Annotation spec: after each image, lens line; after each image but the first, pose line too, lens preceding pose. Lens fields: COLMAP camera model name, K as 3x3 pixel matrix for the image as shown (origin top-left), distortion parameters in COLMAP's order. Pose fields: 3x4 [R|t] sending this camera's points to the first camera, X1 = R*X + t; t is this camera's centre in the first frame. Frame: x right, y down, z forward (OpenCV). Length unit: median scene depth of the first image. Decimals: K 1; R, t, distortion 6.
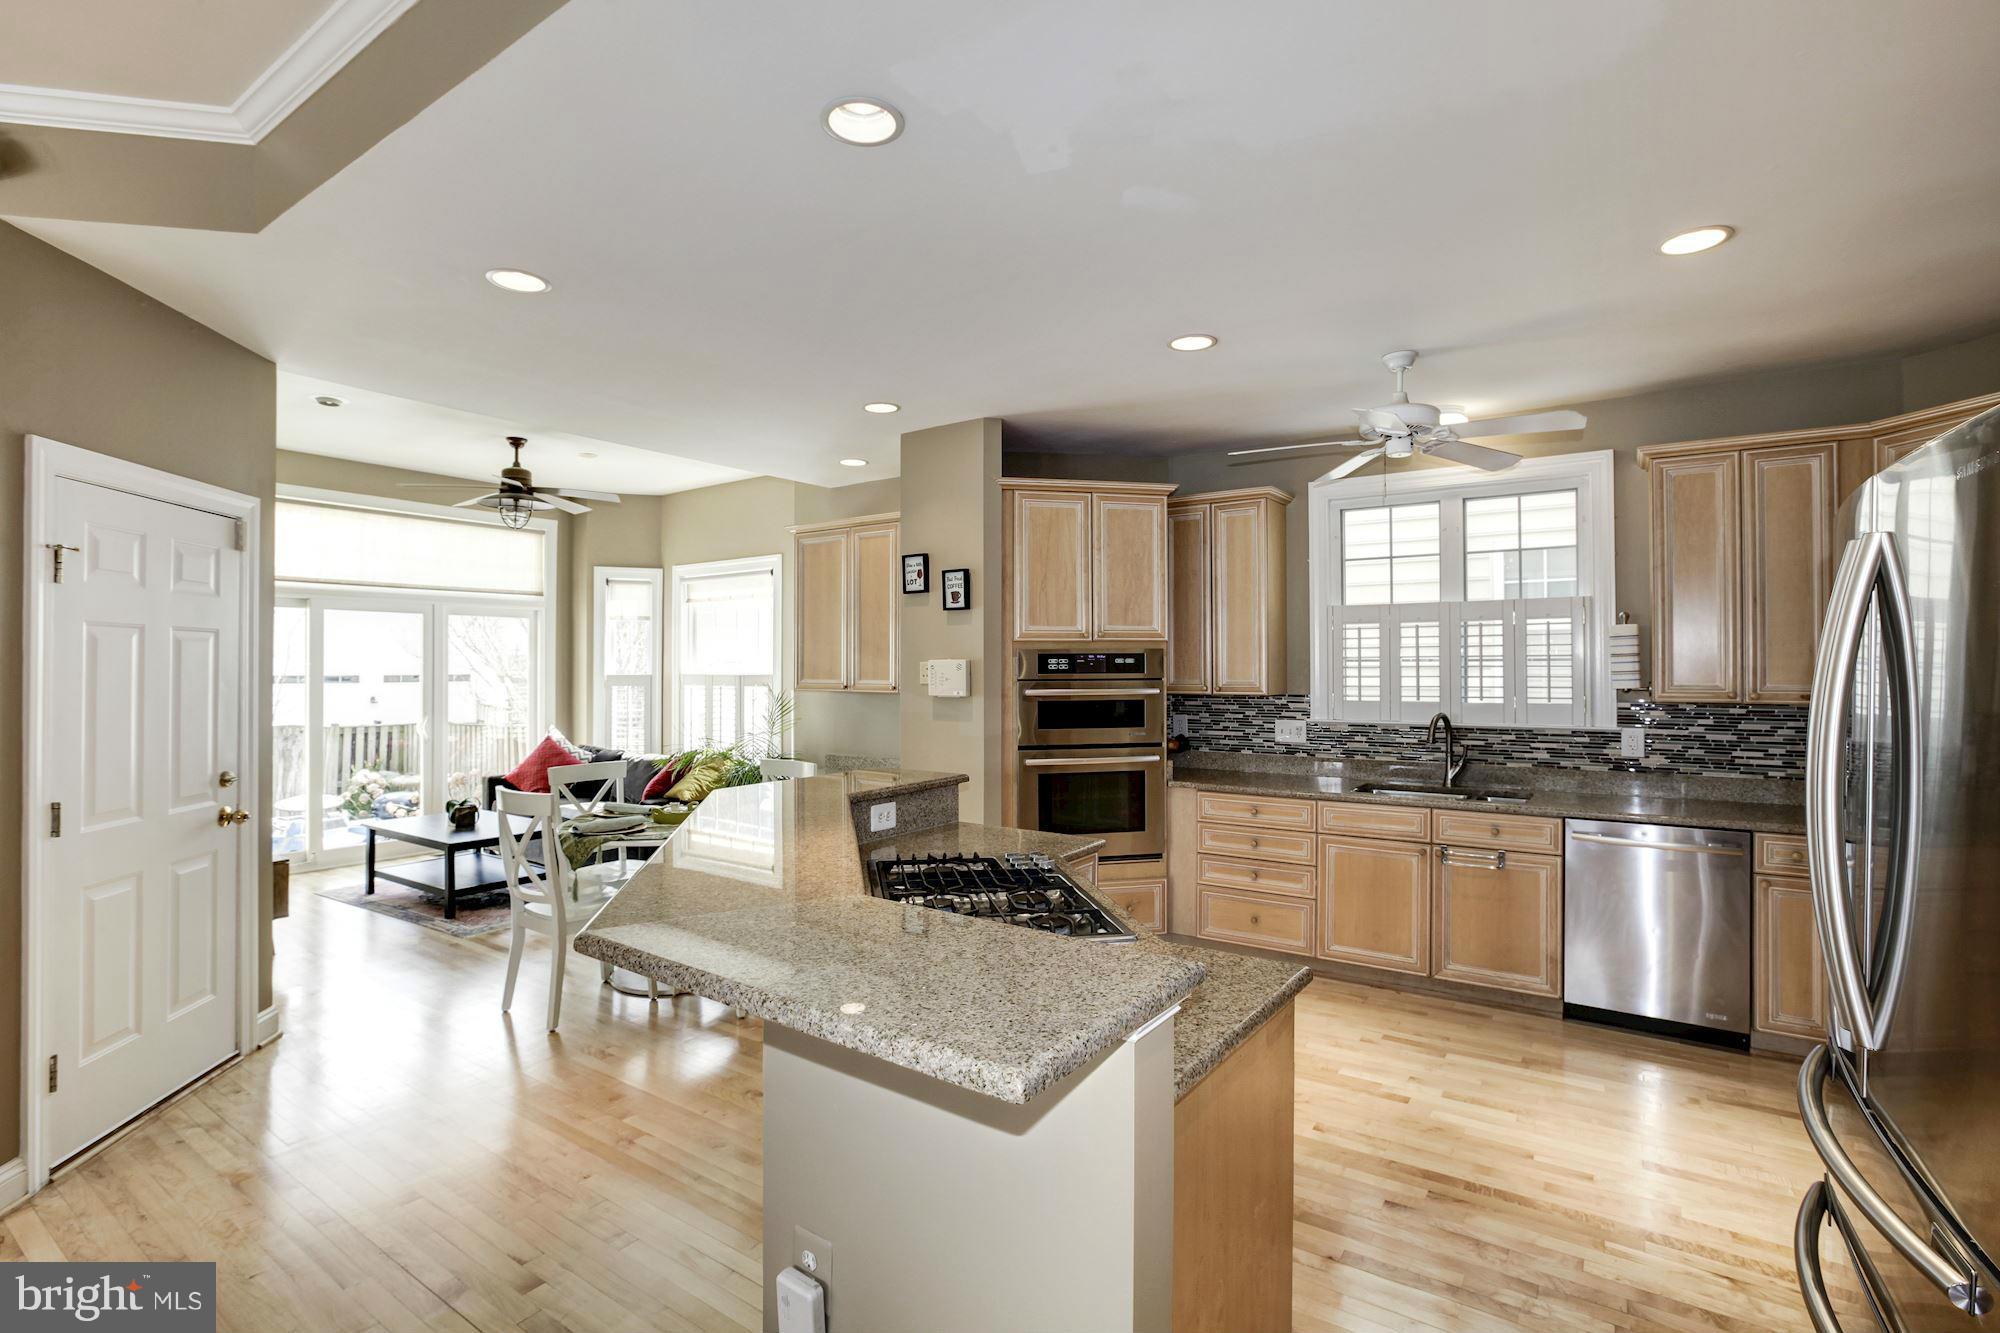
lens RADIAL K [[926.0, 0, 1001.1], [0, 926.0, 663.4], [0, 0, 1]] dist [-0.003918, 0.006046]
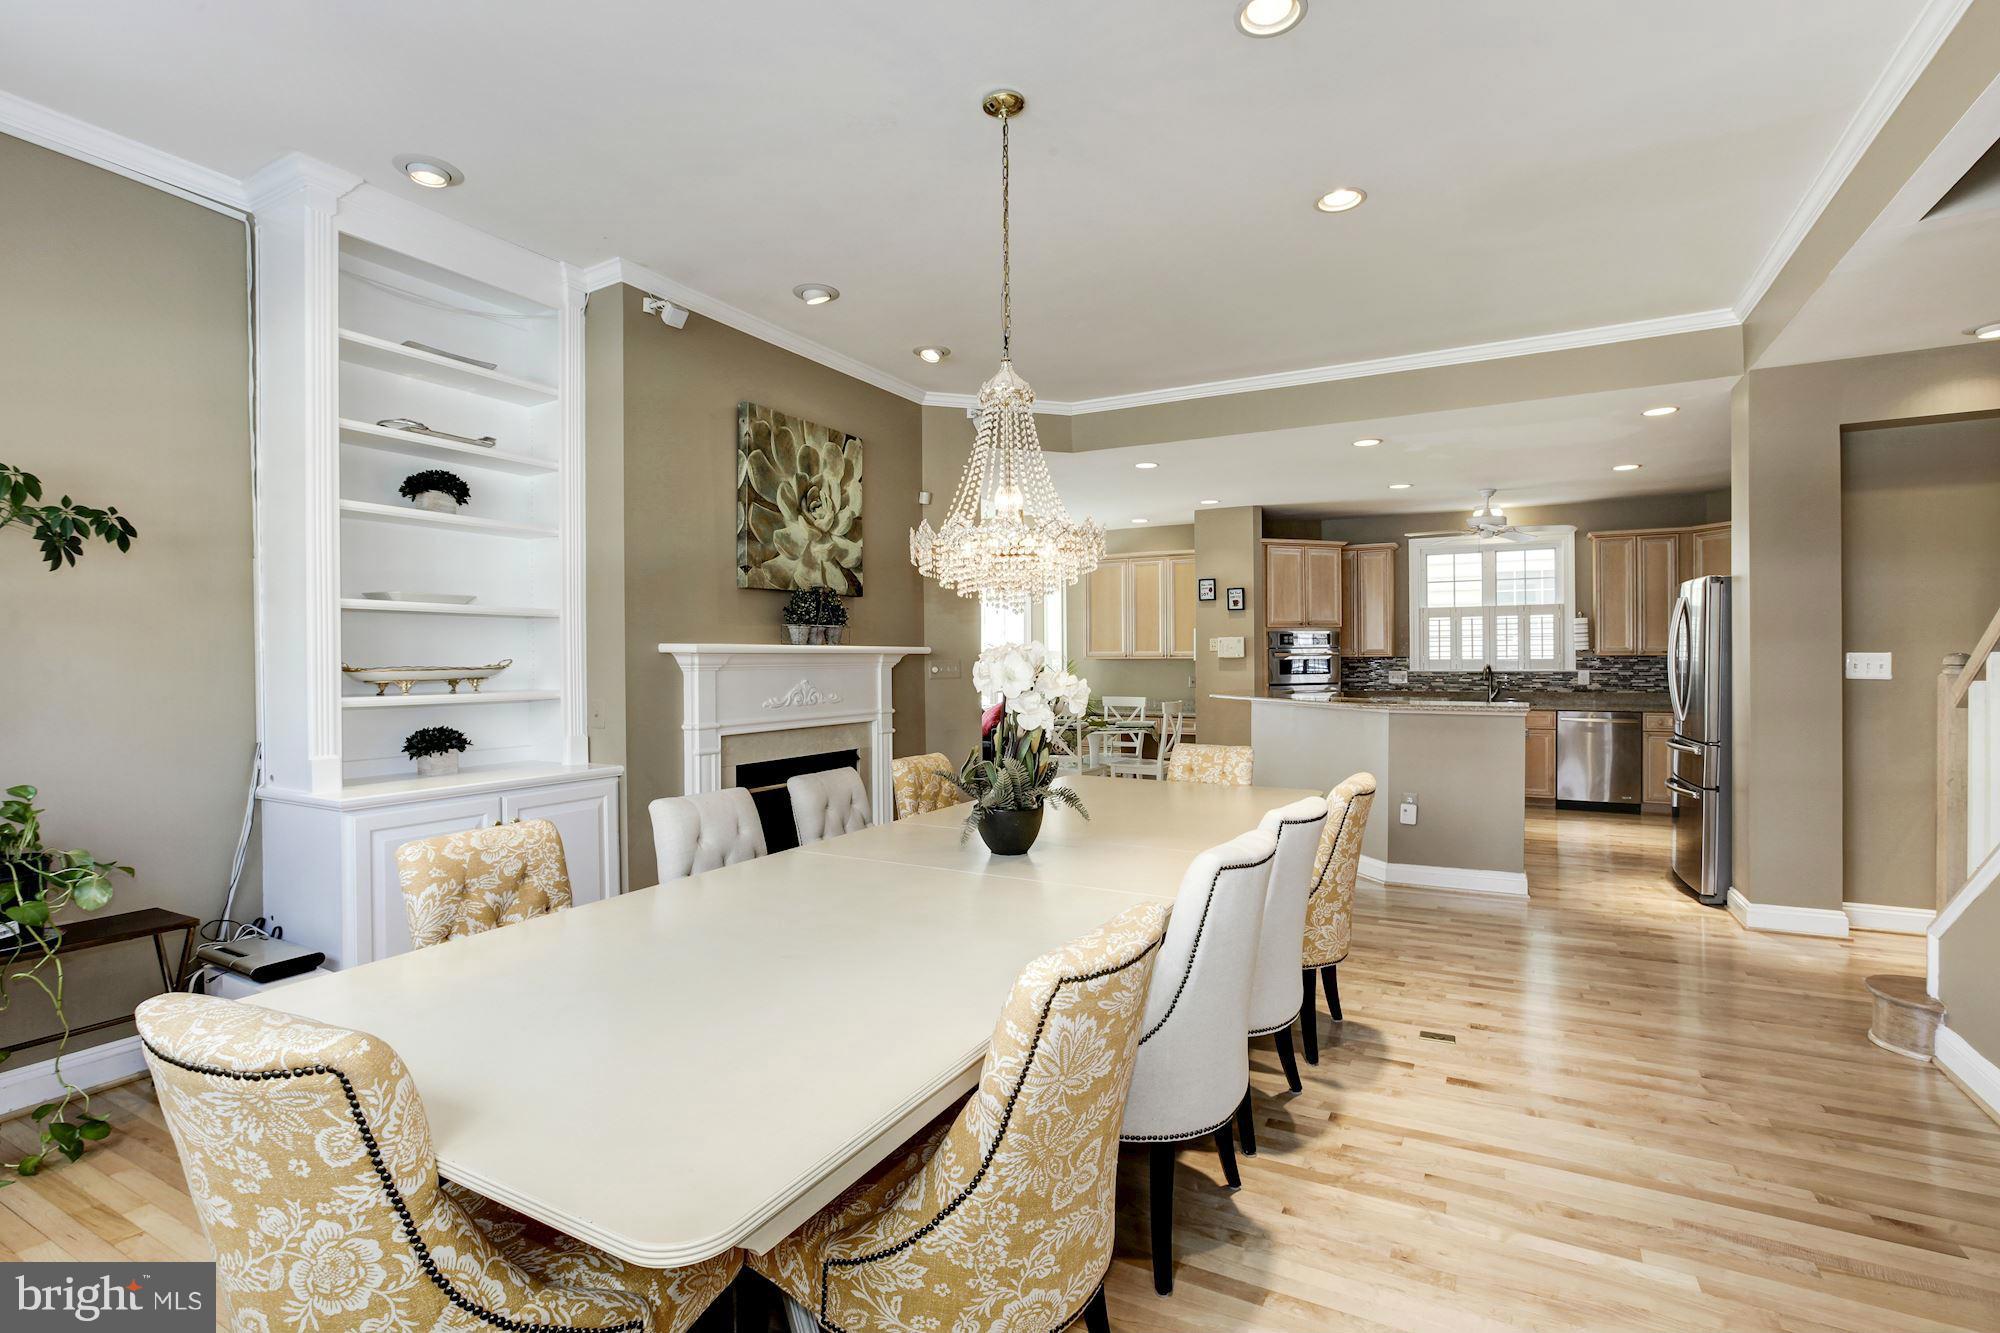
lens RADIAL K [[926.0, 0, 999.3], [0, 926.0, 663.8], [0, 0, 1]] dist [-0.003918, 0.006046]
pose [[0.995400, -0.004691, 0.095690, -0.694403], [0.003864, 0.999954, 0.008835, 0.031315], [-0.095727, -0.008425, 0.995372, -0.786405]]
